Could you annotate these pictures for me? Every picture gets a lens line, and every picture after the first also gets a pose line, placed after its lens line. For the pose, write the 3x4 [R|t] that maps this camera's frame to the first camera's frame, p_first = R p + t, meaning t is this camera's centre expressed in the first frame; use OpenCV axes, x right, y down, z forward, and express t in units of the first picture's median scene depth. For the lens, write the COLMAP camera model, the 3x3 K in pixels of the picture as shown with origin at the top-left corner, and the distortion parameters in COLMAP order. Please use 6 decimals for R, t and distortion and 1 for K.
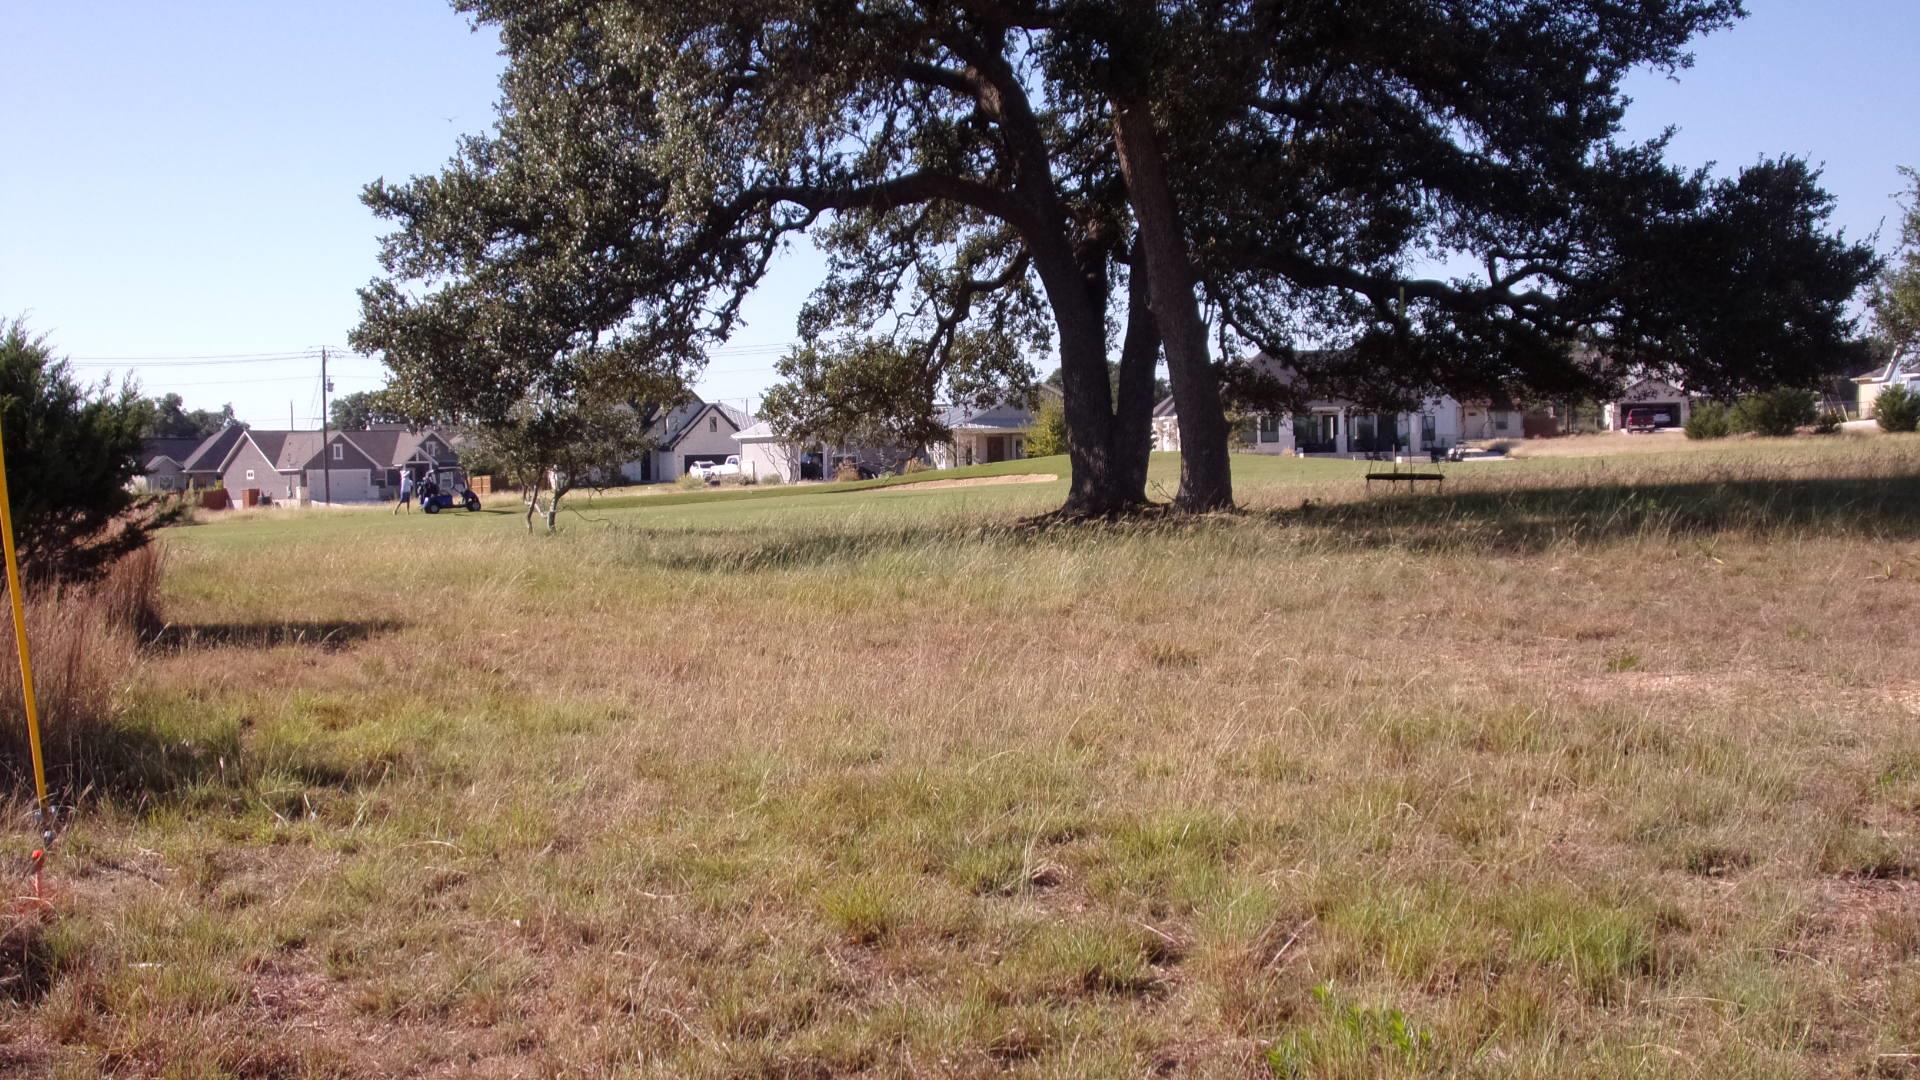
lens RADIAL K [[2738.8, 0, 960.0], [0, 2738.8, 540.0], [0, 0, 1]] dist [0.062382, 0.009929]
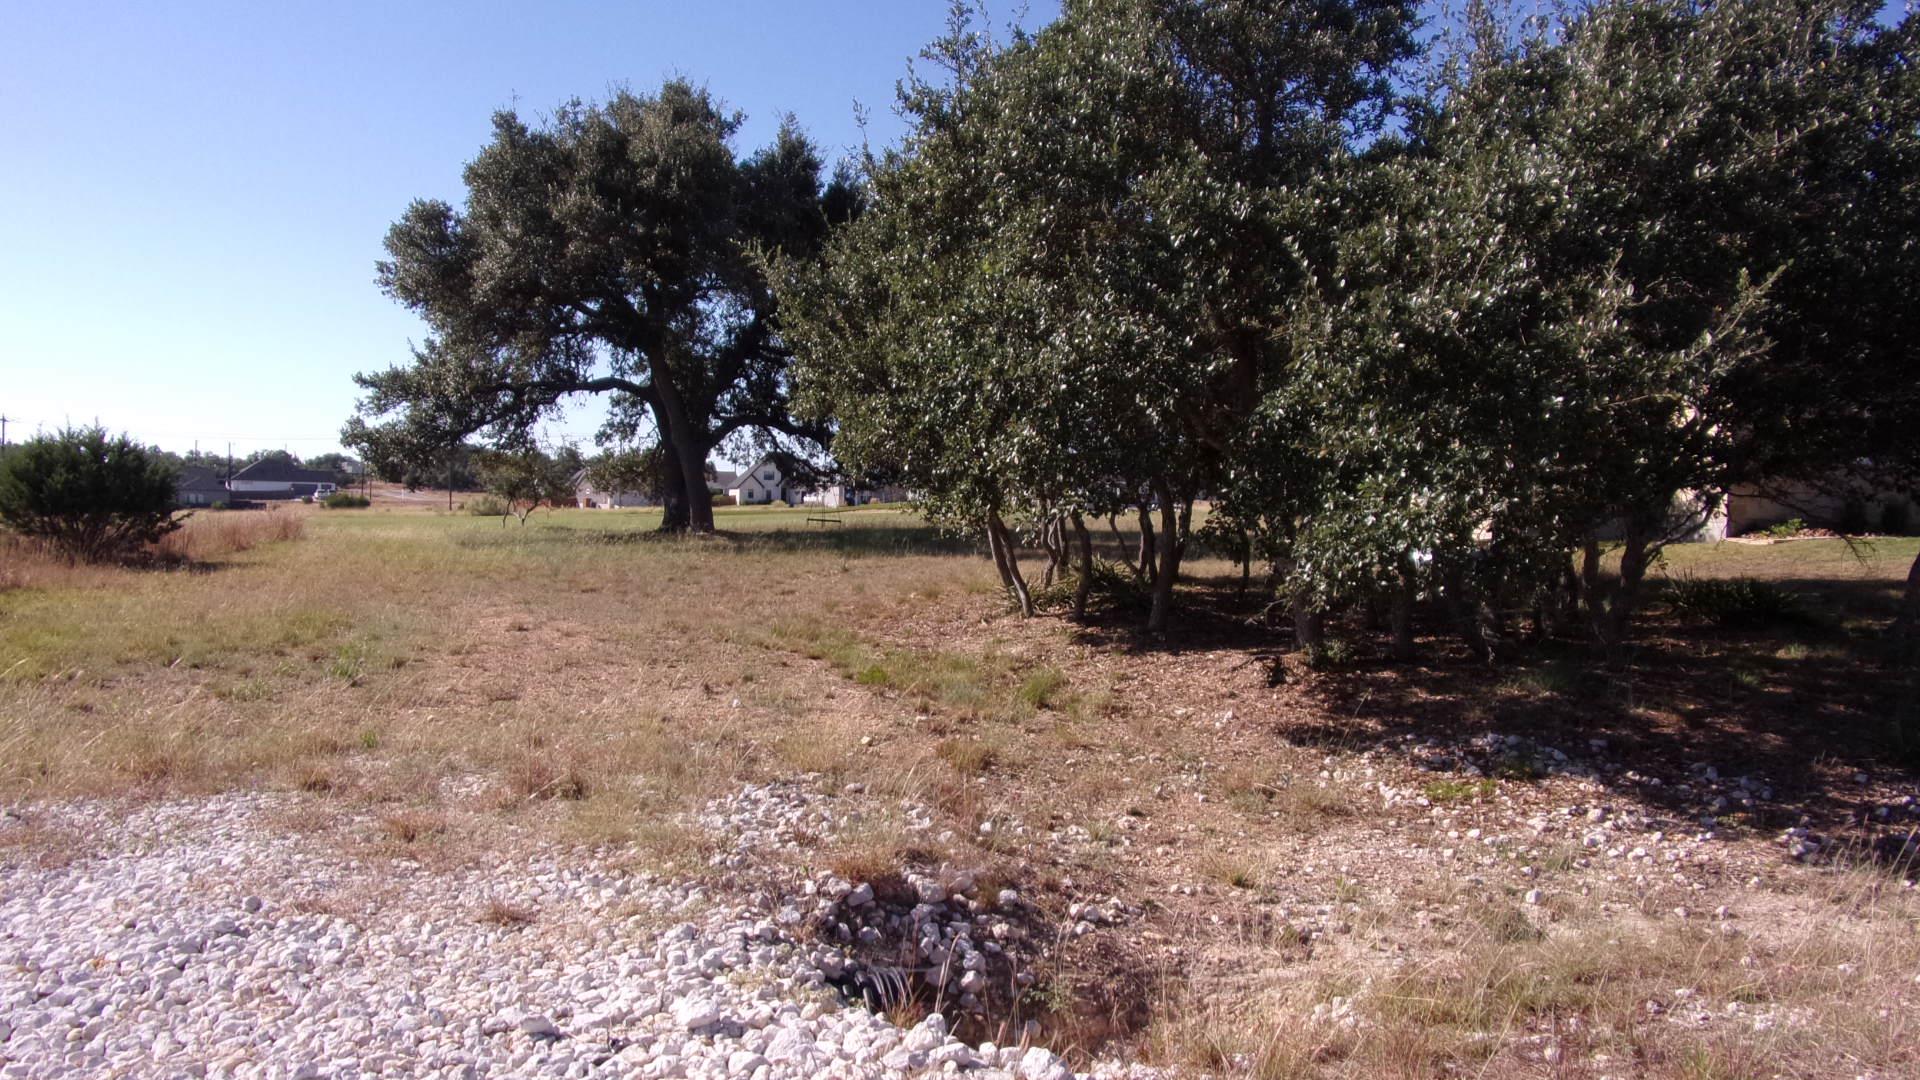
lens RADIAL K [[1415.2, 0, 960.0], [0, 1415.2, 540.0], [0, 0, 1]] dist [-0.038122, 0.003745]
pose [[0.998150, 0.045358, -0.040487, 0.313540], [-0.045300, 0.998971, 0.002350, -0.015116], [0.040552, -0.000511, 0.999177, -0.140526]]
